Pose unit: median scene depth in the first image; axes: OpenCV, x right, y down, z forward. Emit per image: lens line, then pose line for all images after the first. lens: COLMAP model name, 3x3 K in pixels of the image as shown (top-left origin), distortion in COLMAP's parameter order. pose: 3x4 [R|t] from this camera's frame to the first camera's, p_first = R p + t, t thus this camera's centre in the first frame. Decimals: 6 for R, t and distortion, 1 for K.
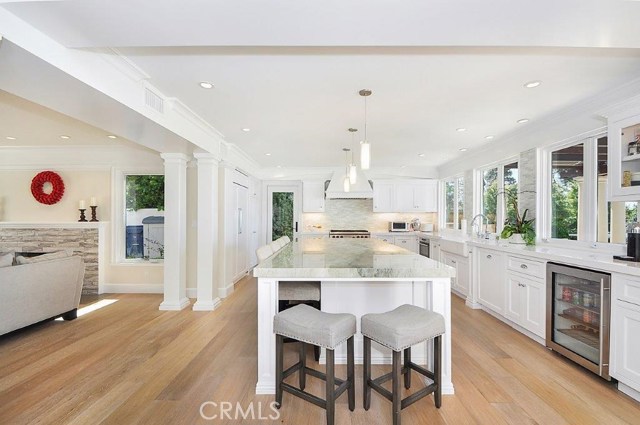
lens RADIAL K [[328.8, 0, 322.8], [0, 328.8, 219.6], [0, 0, 1]] dist [0.000951, 0.000060]
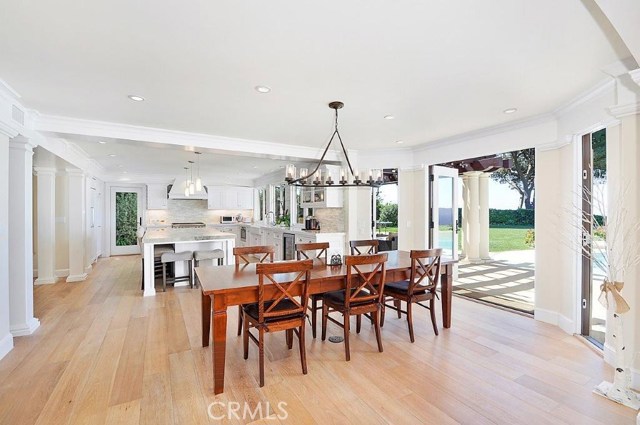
lens RADIAL K [[283.0, 0, 322.6], [0, 283.0, 217.6], [0, 0, 1]] dist [0.001281, -0.000043]
pose [[0.865392, -0.012960, 0.500928, -0.026635], [0.006738, 0.999876, 0.014229, -0.001837], [-0.501051, -0.008938, 0.865372, -0.275979]]
